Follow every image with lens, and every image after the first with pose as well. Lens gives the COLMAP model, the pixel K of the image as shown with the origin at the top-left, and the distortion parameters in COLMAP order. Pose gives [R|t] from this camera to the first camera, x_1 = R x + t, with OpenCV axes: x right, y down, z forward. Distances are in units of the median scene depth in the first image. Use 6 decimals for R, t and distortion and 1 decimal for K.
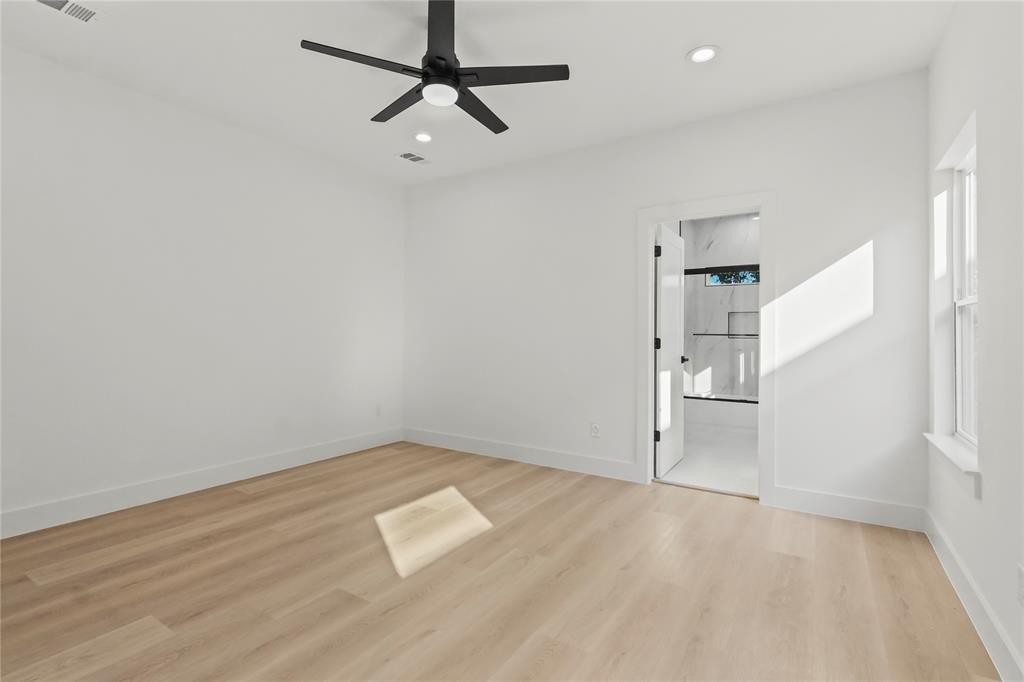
lens RADIAL K [[474.1, 0, 511.8], [0, 474.1, 332.7], [0, 0, 1]] dist [0.000919, -0.000098]
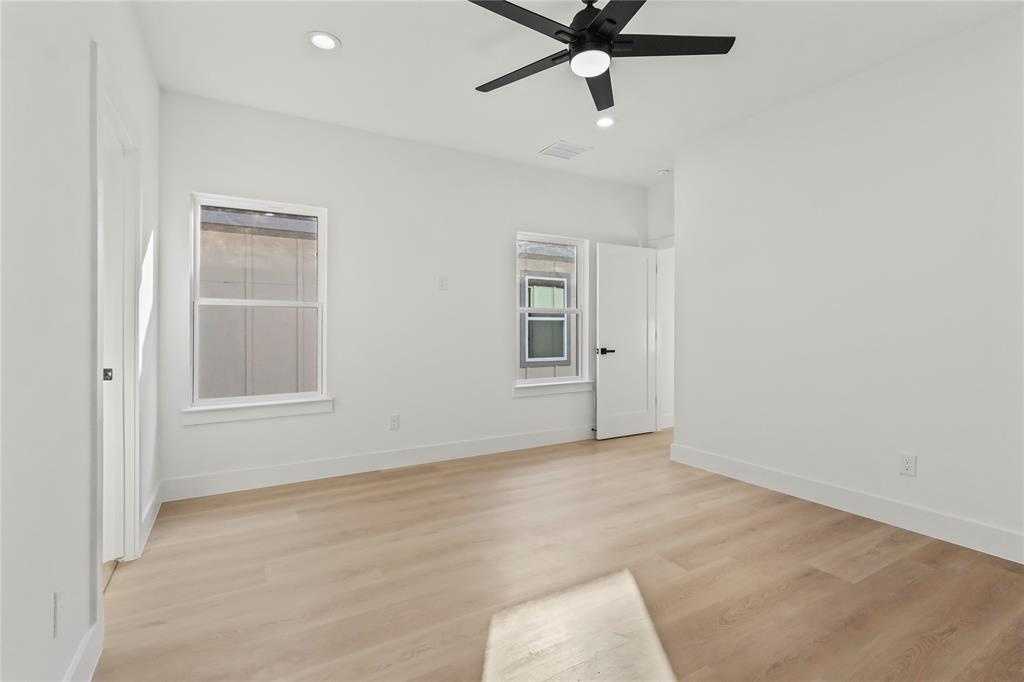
lens RADIAL K [[474.1, 0, 511.8], [0, 474.1, 332.7], [0, 0, 1]] dist [0.000919, -0.000098]
pose [[-0.896087, -0.009329, 0.443781, -0.476541], [-0.010173, 0.999948, 0.000480, 0.011754], [-0.443763, -0.004084, -0.896135, 2.117172]]
